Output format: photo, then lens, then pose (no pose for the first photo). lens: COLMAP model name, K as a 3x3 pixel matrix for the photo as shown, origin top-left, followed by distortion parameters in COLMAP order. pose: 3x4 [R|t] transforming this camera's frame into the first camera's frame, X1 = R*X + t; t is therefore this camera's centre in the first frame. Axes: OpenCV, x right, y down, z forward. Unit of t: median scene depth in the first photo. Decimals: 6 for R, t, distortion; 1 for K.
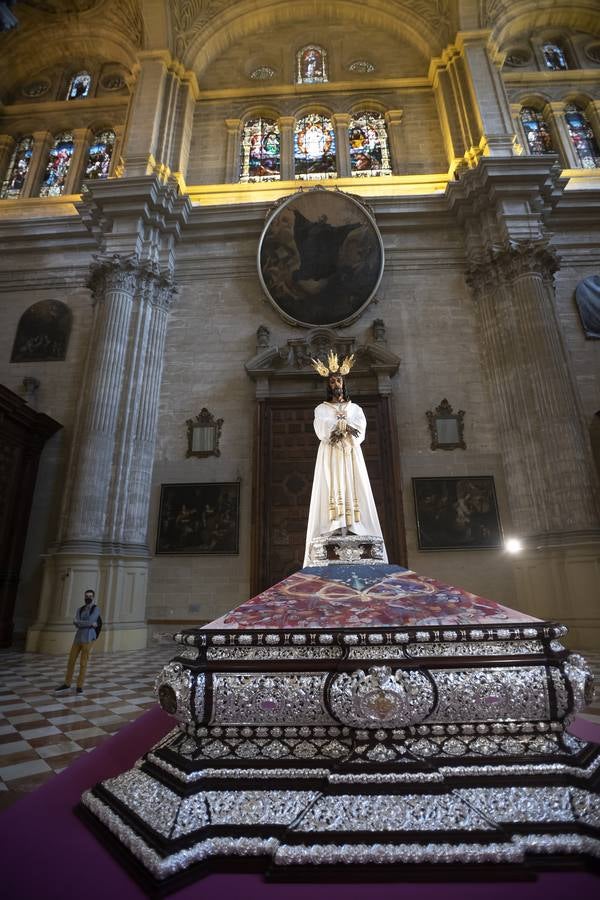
lens RADIAL K [[435.4, 0, 300.4], [0, 435.4, 451.7], [0, 0, 1]] dist [-0.064681, 0.024268]
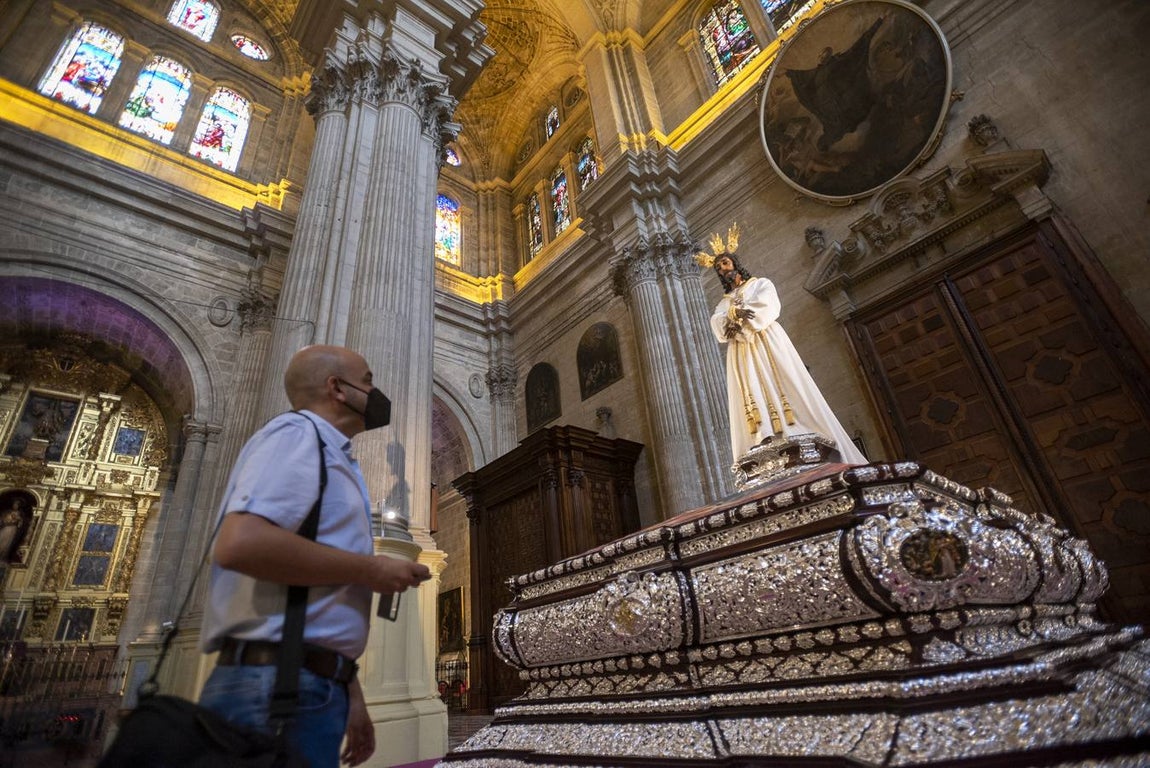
lens RADIAL K [[556.4, 0, 571.5], [0, 556.4, 386.6], [0, 0, 1]] dist [-0.064681, 0.024268]
pose [[0.683073, -0.385772, -0.620154, 0.126428], [0.311497, 0.921899, -0.230374, 0.053884], [0.660591, -0.035814, 0.749891, 0.021847]]
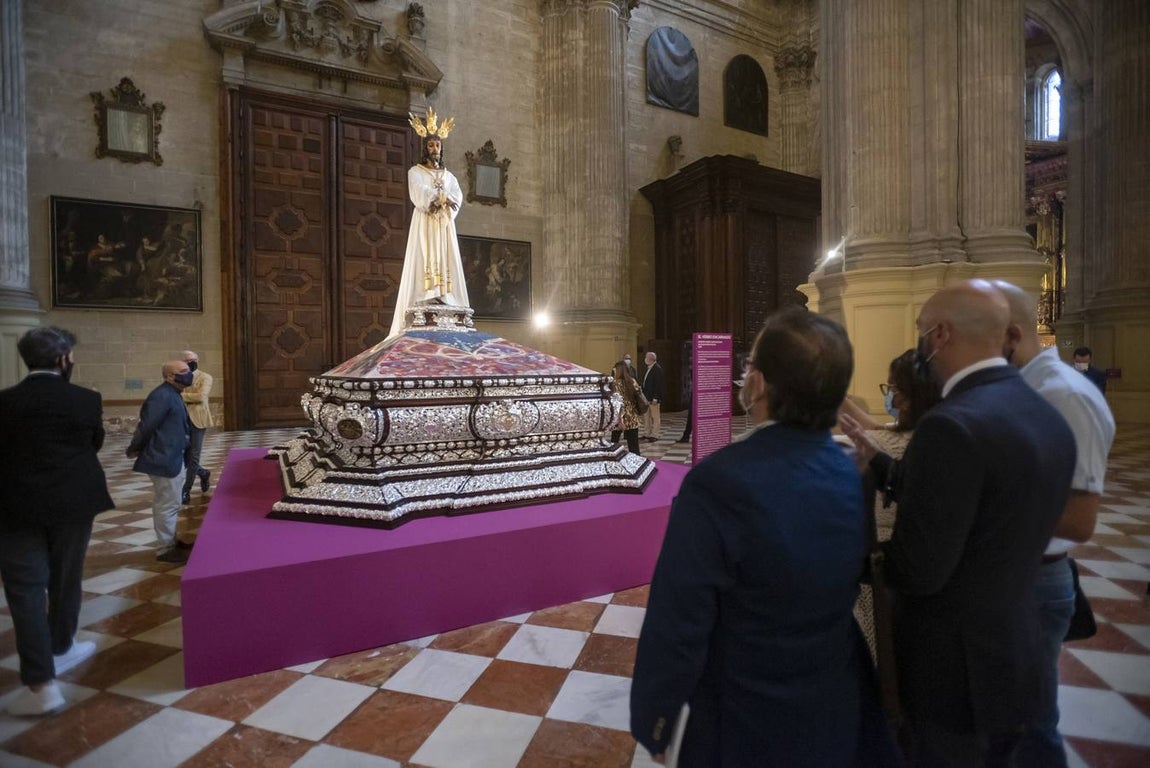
lens RADIAL K [[556.4, 0, 572.9], [0, 556.4, 384.4], [0, 0, 1]] dist [-0.064681, 0.024268]
pose [[0.859053, -0.010181, 0.511786, -0.071991], [-0.163689, 0.941843, 0.293494, -0.017902], [-0.485010, -0.335900, 0.807426, -0.077376]]
